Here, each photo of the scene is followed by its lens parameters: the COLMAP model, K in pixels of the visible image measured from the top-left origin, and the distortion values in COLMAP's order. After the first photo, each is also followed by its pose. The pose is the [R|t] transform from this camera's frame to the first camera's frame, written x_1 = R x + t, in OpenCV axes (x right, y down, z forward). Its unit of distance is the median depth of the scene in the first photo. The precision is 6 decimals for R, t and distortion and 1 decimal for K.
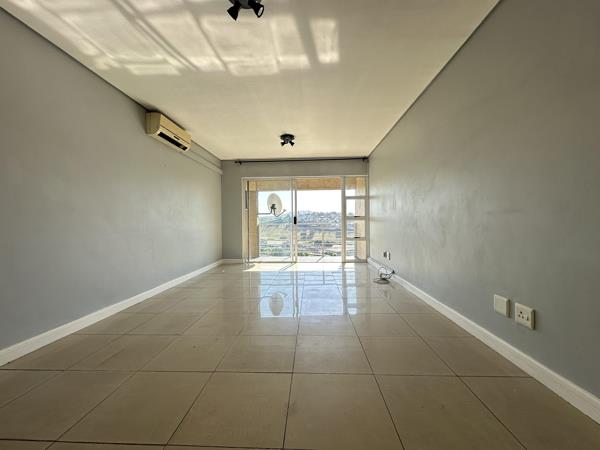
lens RADIAL K [[243.8, 0, 301.8], [0, 243.8, 223.9], [0, 0, 1]] dist [0.002214, 0.000201]
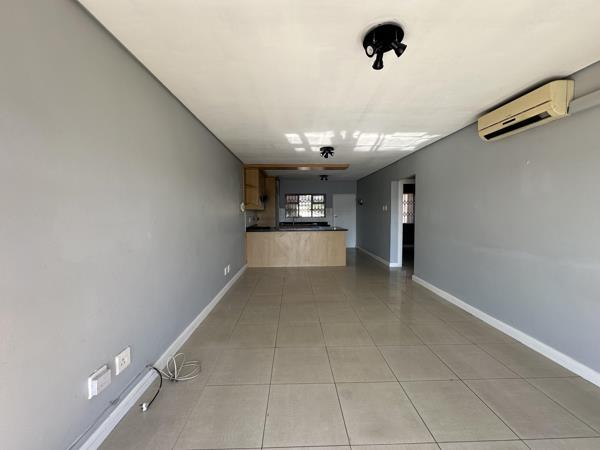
lens RADIAL K [[243.8, 0, 301.8], [0, 243.8, 223.9], [0, 0, 1]] dist [0.002214, 0.000201]
pose [[-0.995857, 0.023062, -0.087959, 0.192776], [0.018446, 0.998428, 0.052934, -0.175924], [0.089042, 0.051092, -0.994717, 2.495469]]
